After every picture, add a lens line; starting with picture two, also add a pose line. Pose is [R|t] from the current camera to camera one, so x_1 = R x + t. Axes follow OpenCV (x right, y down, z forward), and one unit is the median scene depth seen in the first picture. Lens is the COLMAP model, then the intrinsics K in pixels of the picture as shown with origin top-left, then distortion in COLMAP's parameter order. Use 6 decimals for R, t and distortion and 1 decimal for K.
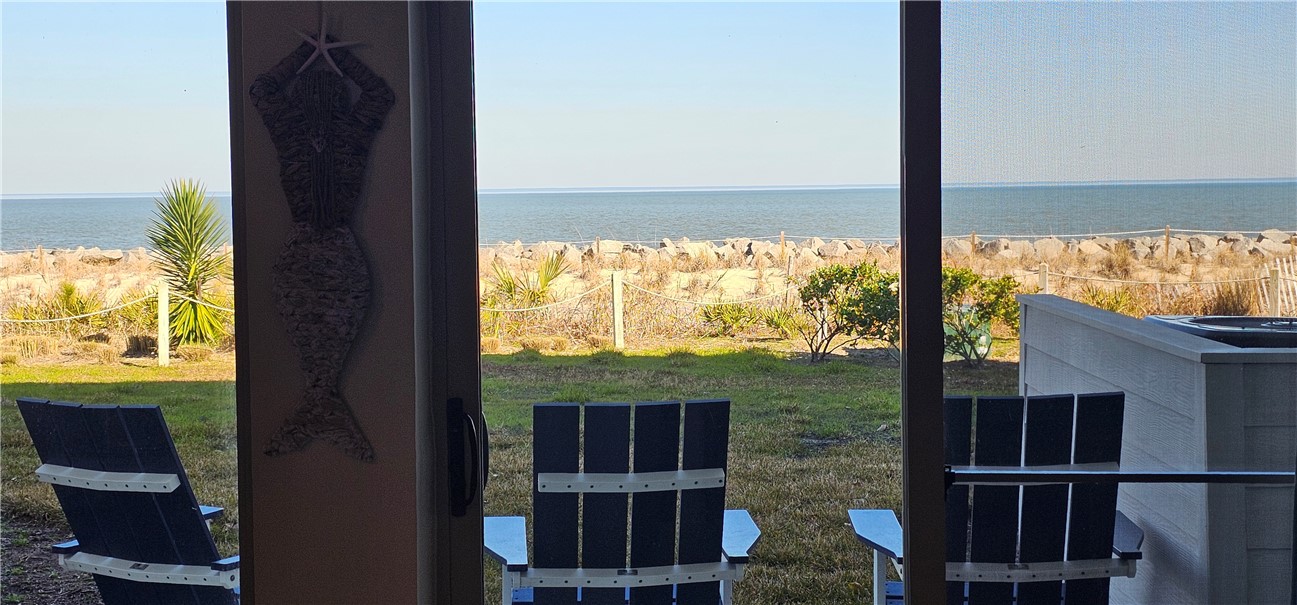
lens RADIAL K [[1864.3, 0, 667.1], [0, 1864.3, 268.4], [0, 0, 1]] dist [0.092344, 0.000000]
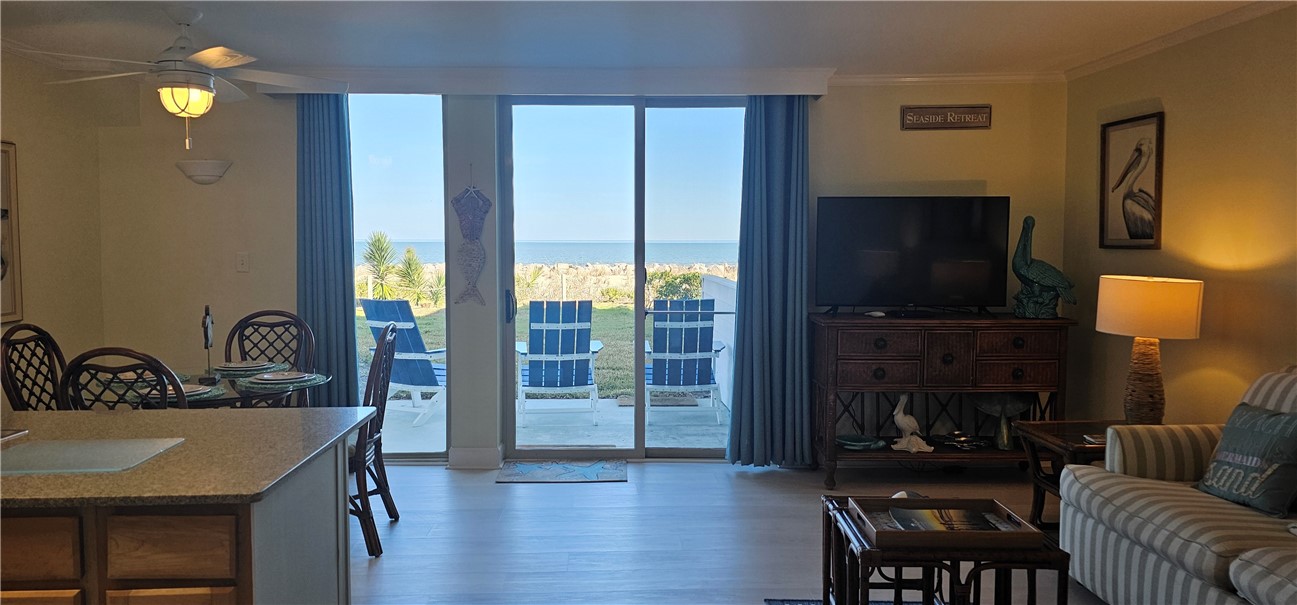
lens RADIAL K [[873.5, 0, 643.1], [0, 873.5, 295.8], [0, 0, 1]] dist [0.080346, -0.079255]
pose [[0.998134, 0.010585, 0.060135, 0.007569], [-0.011757, 0.999747, 0.019172, 0.008243], [-0.059917, -0.019843, 0.998006, -0.117999]]
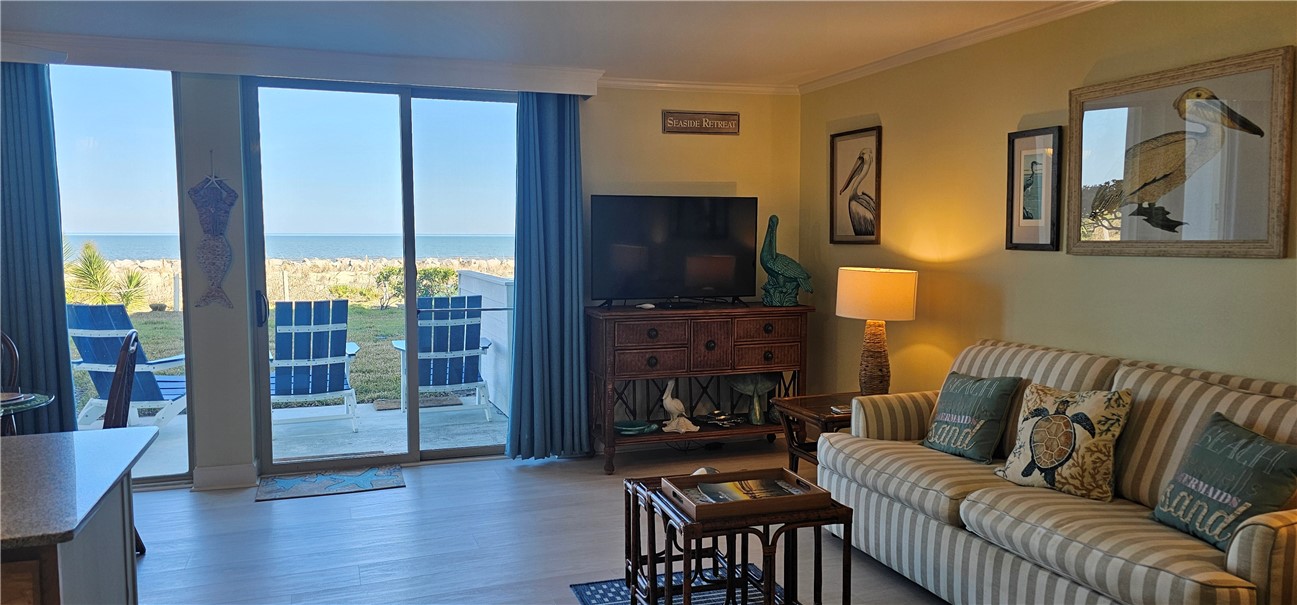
lens RADIAL K [[873.5, 0, 653.8], [0, 873.5, 307.0], [0, 0, 1]] dist [0.080346, -0.079255]
pose [[0.929890, -0.017231, 0.367435, -0.007311], [0.003708, 0.999291, 0.037476, 0.007768], [-0.367820, -0.033486, 0.929294, -0.118350]]
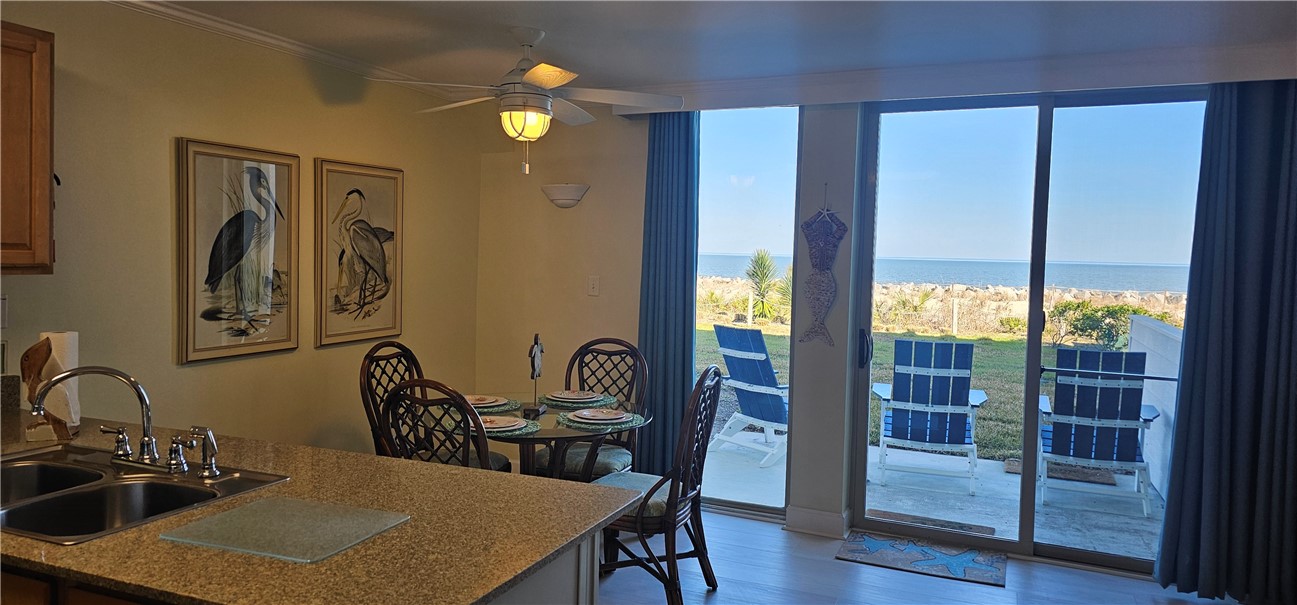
lens RADIAL K [[873.5, 0, 646.2], [0, 873.5, 292.7], [0, 0, 1]] dist [0.080346, -0.079255]
pose [[0.929058, 0.055127, -0.365805, 0.013654], [-0.054437, 0.998443, 0.012208, 0.002249], [0.365908, 0.008572, 0.930612, -0.079052]]
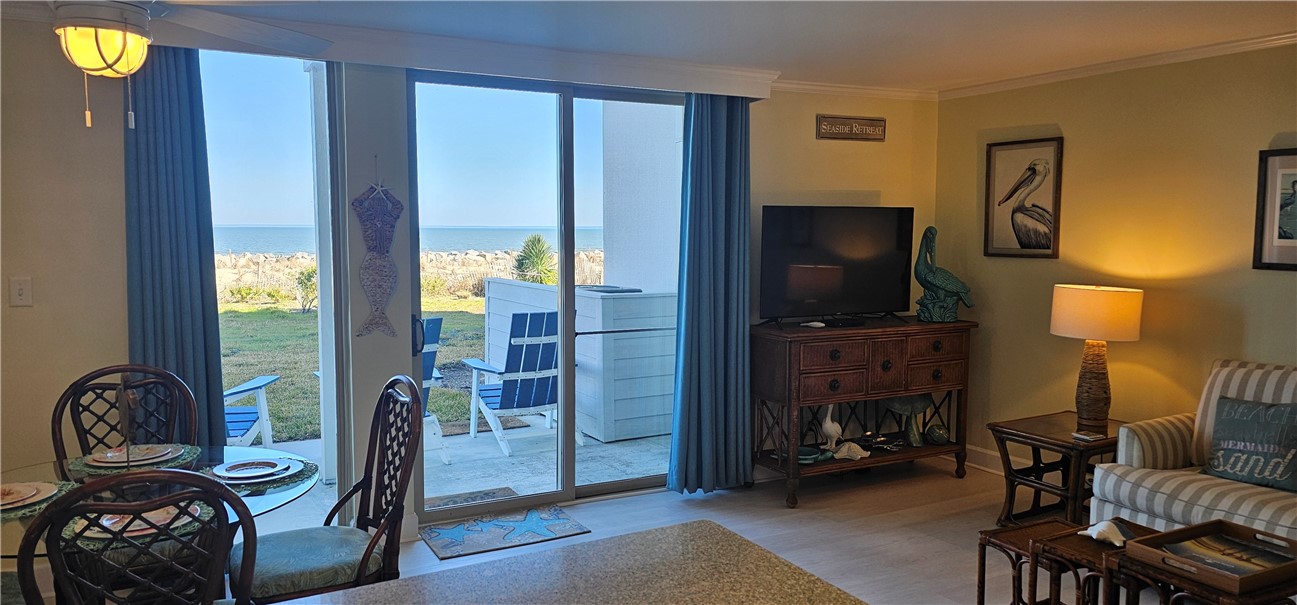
lens RADIAL K [[873.5, 0, 651.1], [0, 873.5, 304.8], [0, 0, 1]] dist [0.080346, -0.079255]
pose [[0.862642, -0.028953, 0.504985, -0.084252], [0.007476, 0.998981, 0.044505, -0.000220], [-0.505759, -0.034616, 0.861980, -0.056934]]
